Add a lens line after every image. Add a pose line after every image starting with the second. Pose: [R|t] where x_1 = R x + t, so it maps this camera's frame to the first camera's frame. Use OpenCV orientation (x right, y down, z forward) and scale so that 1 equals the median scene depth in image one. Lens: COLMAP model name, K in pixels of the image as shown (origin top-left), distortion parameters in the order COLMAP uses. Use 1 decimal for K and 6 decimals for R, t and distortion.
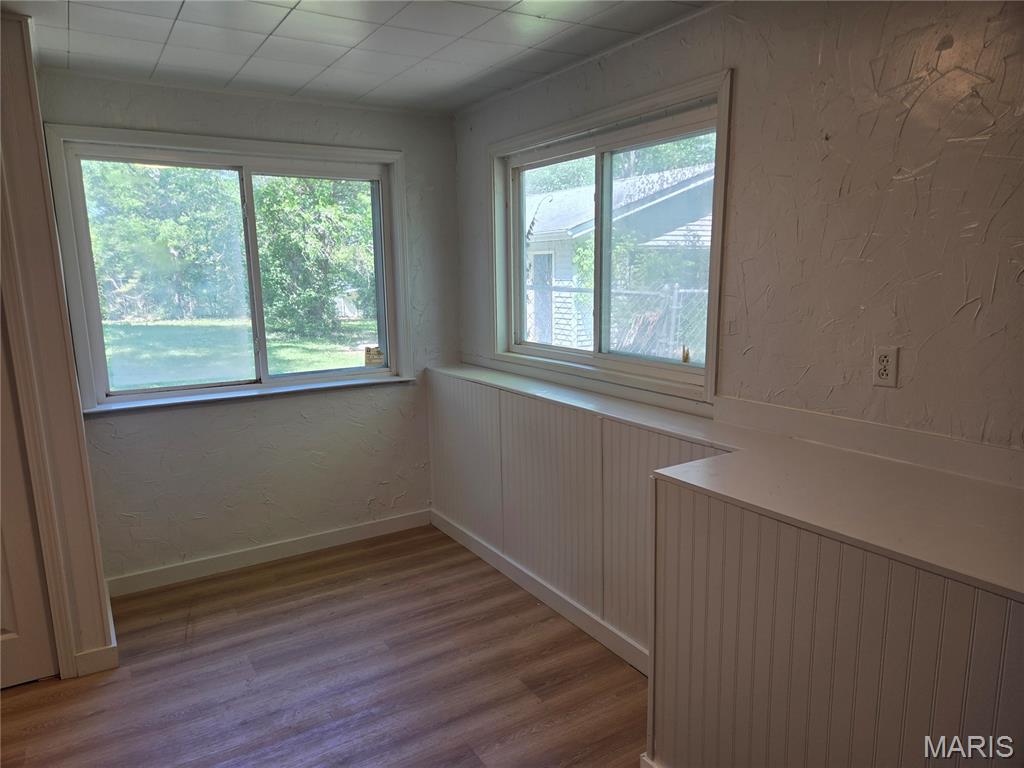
lens RADIAL K [[681.6, 0, 511.5], [0, 681.6, 400.1], [0, 0, 1]] dist [0.061041, -0.058342]
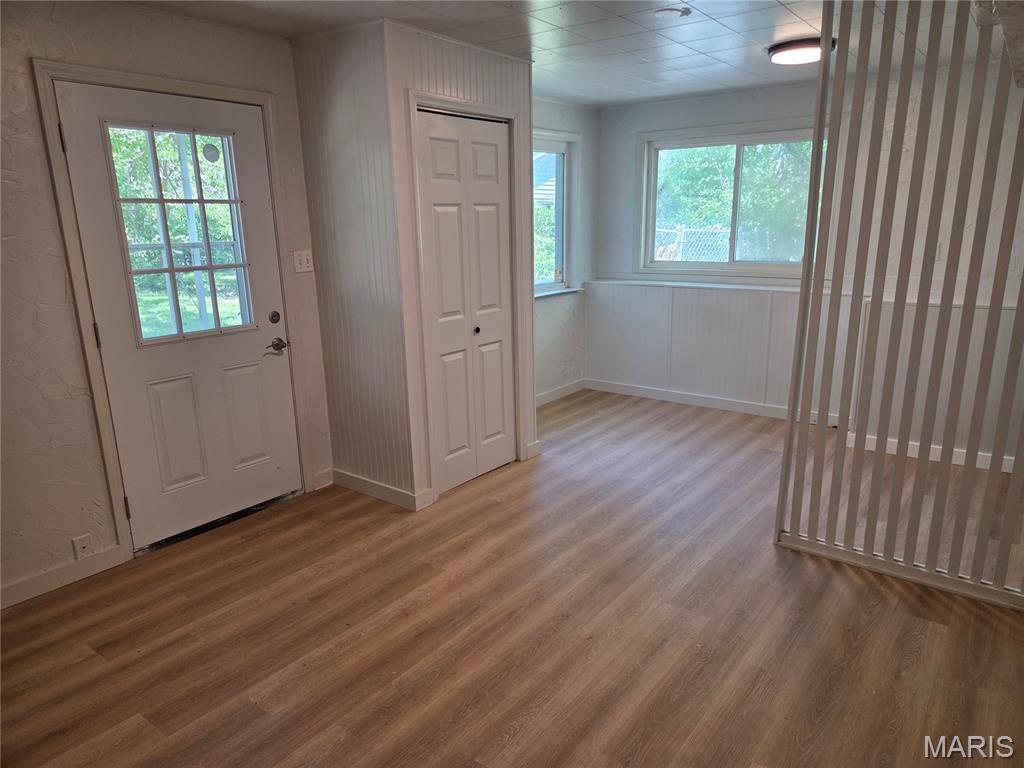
lens RADIAL K [[681.6, 0, 511.5], [0, 681.6, 400.1], [0, 0, 1]] dist [0.061041, -0.058342]
pose [[0.932007, -0.090747, 0.350896, -1.022718], [0.069708, 0.994954, 0.072160, 0.112897], [-0.355674, -0.042794, 0.933630, -0.433978]]
